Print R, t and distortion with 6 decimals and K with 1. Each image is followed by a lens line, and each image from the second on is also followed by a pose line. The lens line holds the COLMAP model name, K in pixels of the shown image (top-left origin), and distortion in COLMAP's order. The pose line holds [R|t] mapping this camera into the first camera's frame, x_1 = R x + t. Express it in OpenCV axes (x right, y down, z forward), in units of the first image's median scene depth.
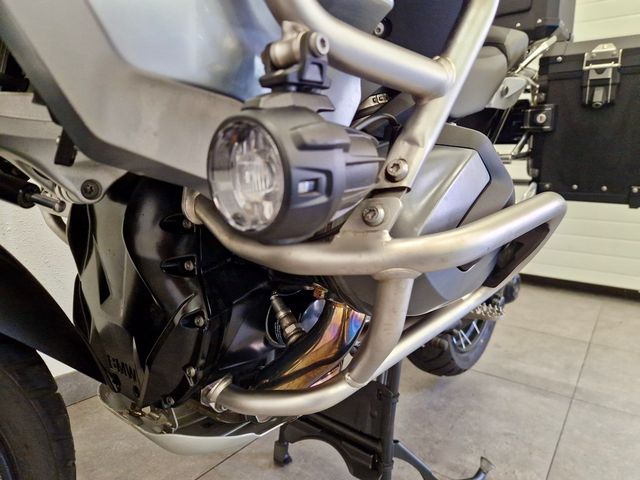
lens RADIAL K [[427.7, 0, 323.4], [0, 427.7, 239.4], [0, 0, 1]] dist [0.044706, -0.042591]
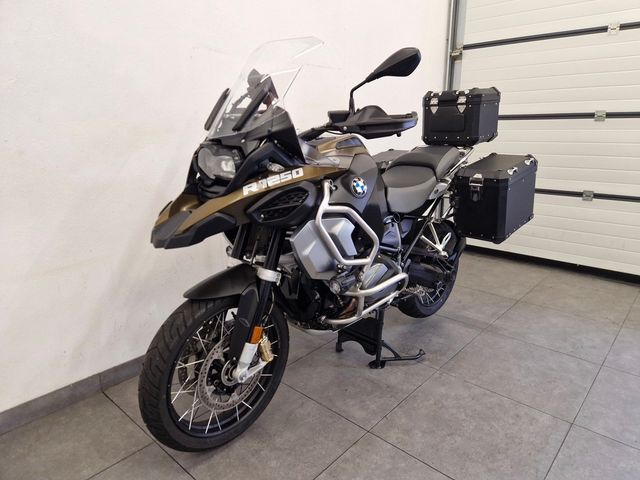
lens RADIAL K [[427.7, 0, 323.5], [0, 427.7, 237.4], [0, 0, 1]] dist [0.044706, -0.042591]
pose [[0.993232, -0.013588, -0.115350, 0.099285], [0.026467, 0.993484, 0.110860, -0.375064], [0.113092, -0.113163, 0.987119, -1.276169]]
